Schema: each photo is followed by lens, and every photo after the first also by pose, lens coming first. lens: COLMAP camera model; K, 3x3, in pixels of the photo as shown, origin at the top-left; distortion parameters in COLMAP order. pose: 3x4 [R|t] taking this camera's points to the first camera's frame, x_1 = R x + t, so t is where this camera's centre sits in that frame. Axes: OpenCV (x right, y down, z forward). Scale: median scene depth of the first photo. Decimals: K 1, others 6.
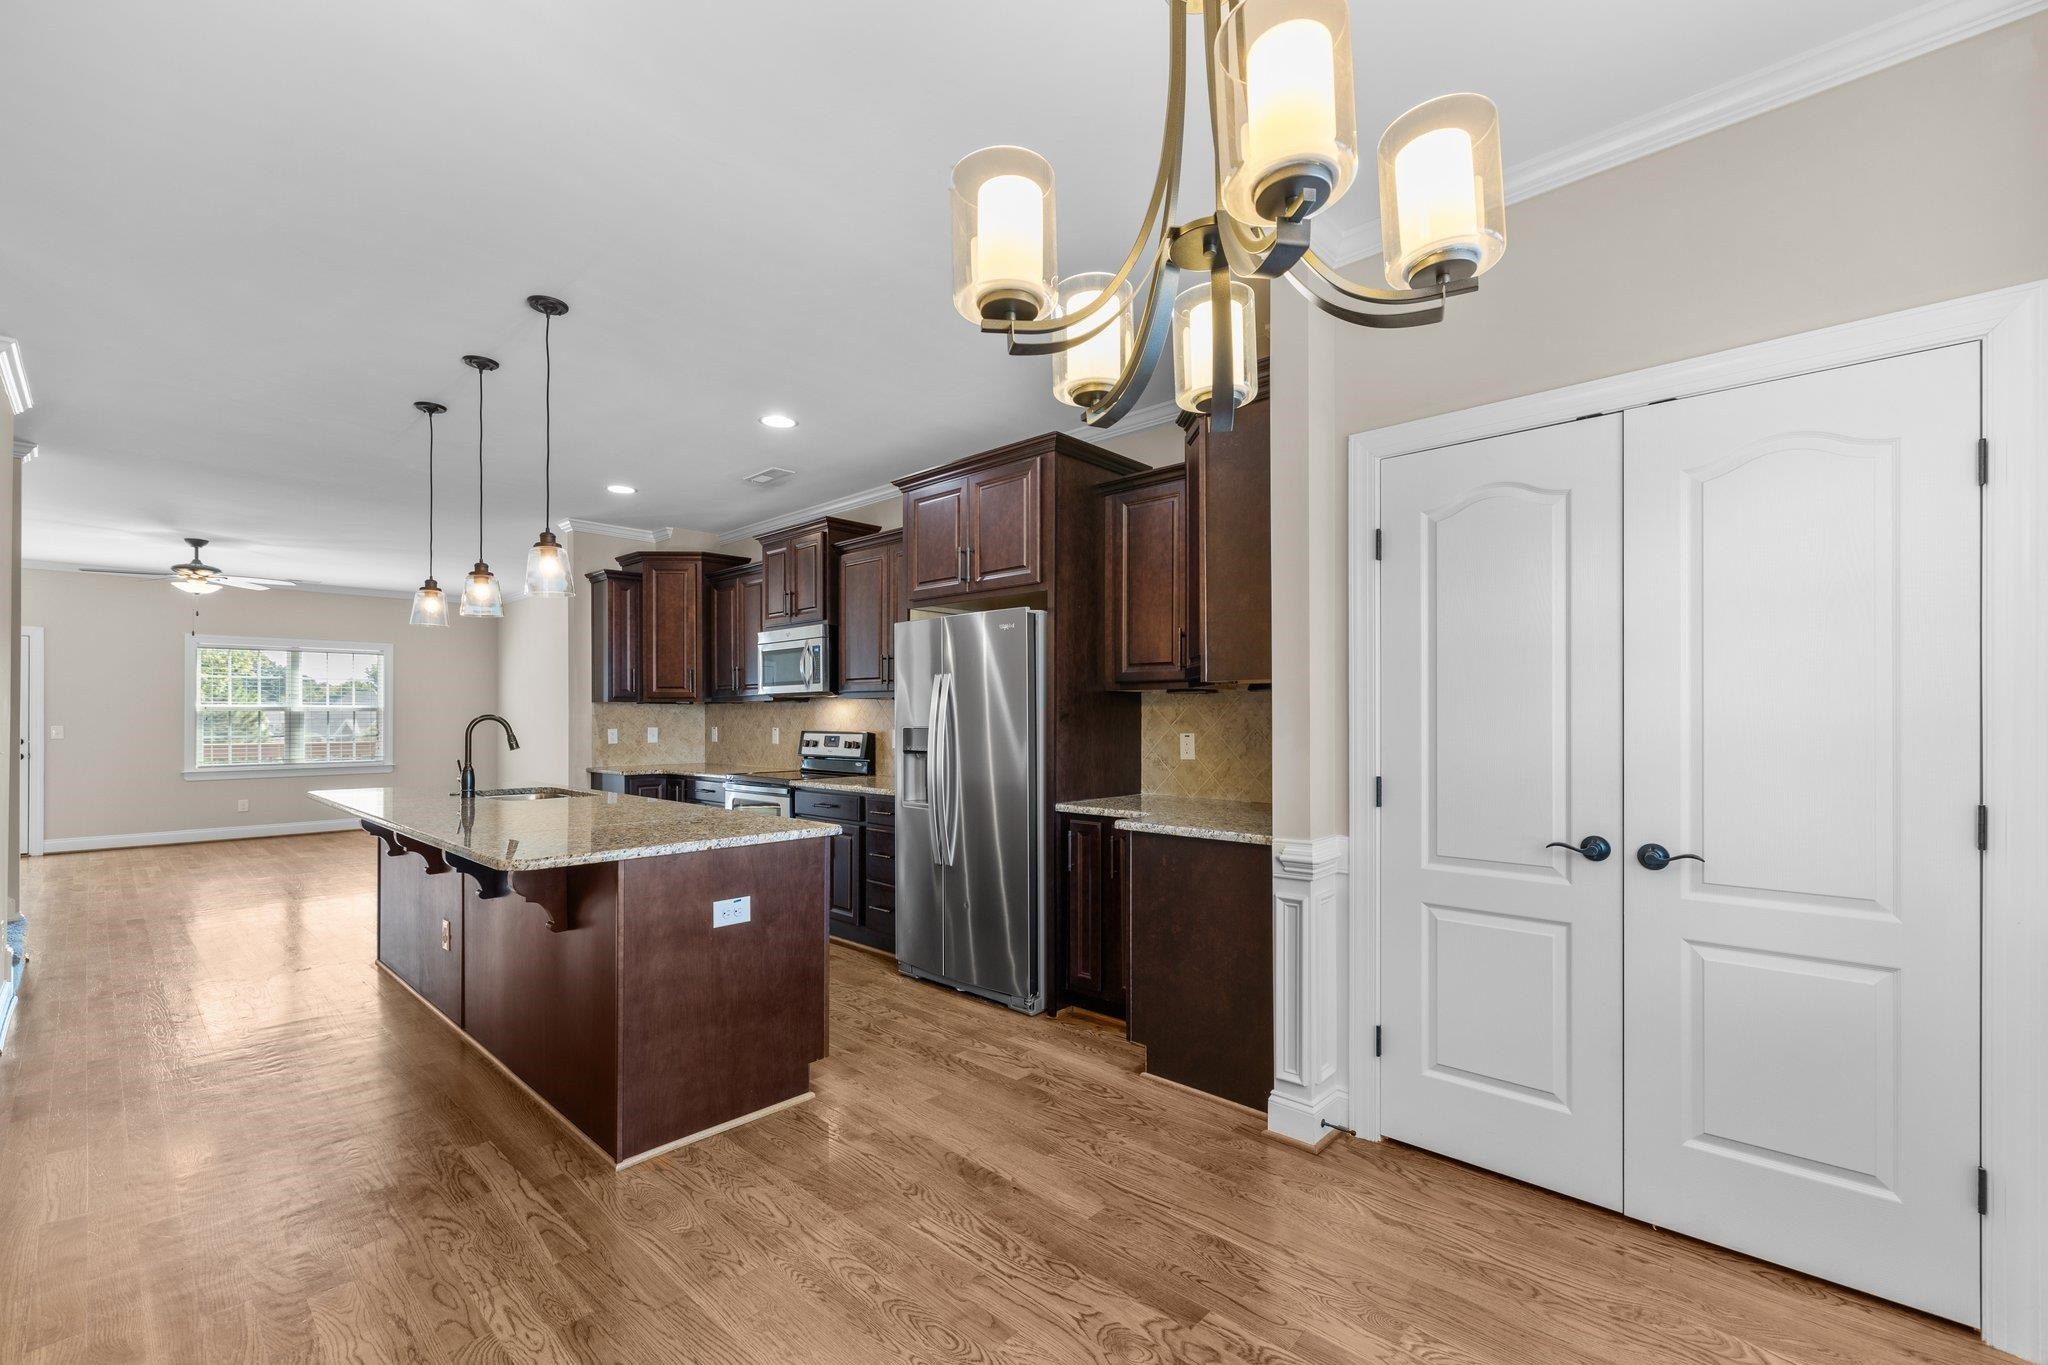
lens RADIAL K [[863.6, 0, 1034.3], [0, 863.6, 714.2], [0, 0, 1]] dist [0.001061, 0.000069]
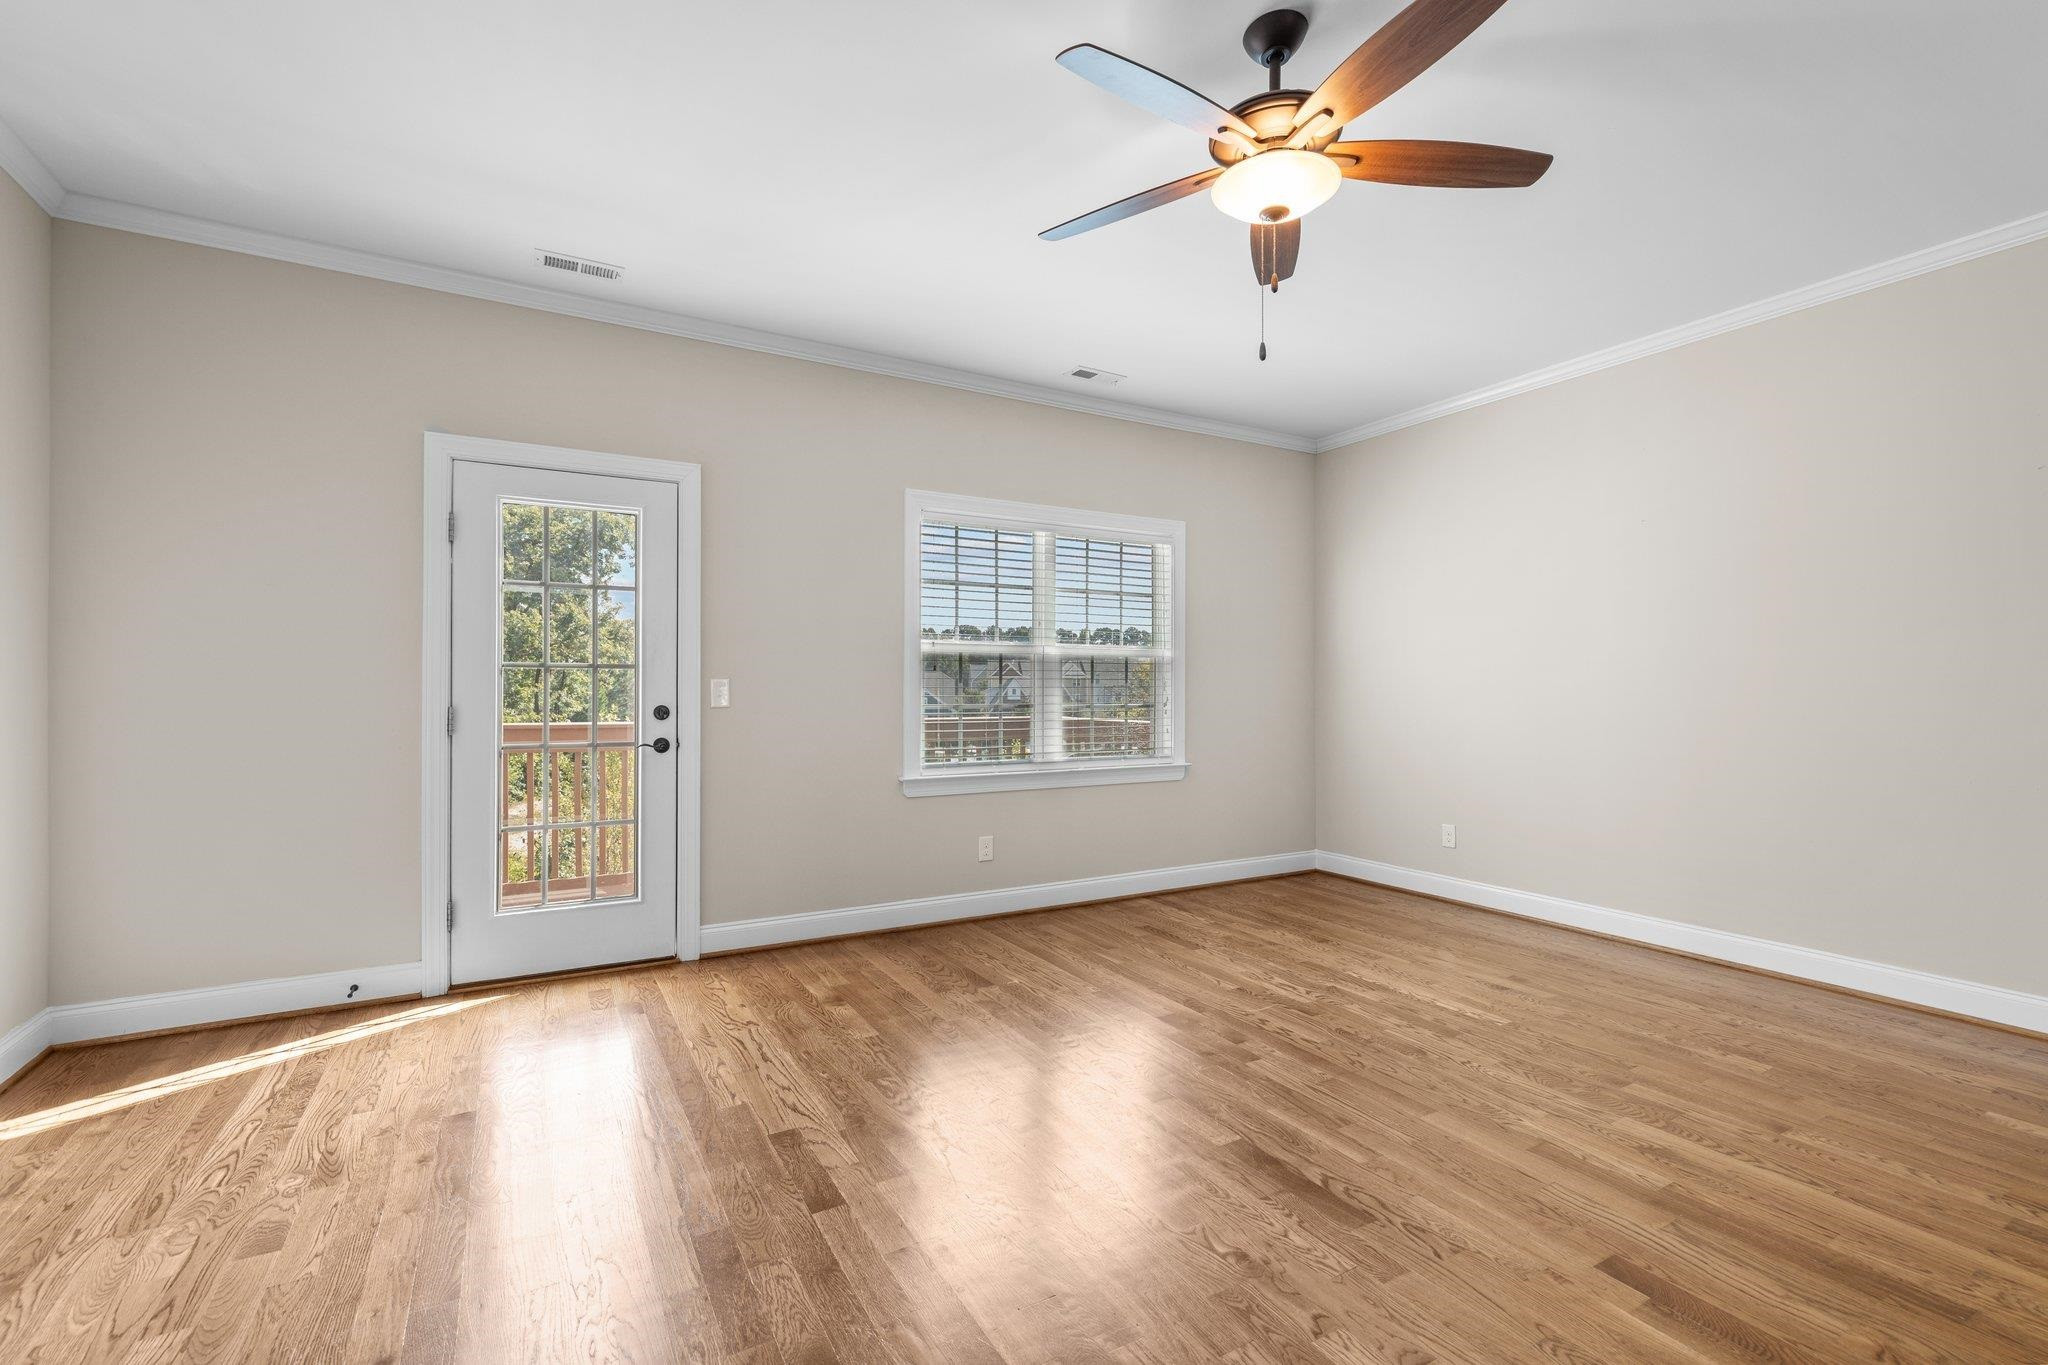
lens RADIAL K [[886.5, 0, 1020.4], [0, 886.5, 690.4], [0, 0, 1]] dist [0.001854, -0.000171]
pose [[0.952441, 0.003845, -0.304699, -2.595725], [-0.004715, 0.999987, -0.002119, 0.061167], [0.304687, 0.003455, 0.952446, 1.847036]]
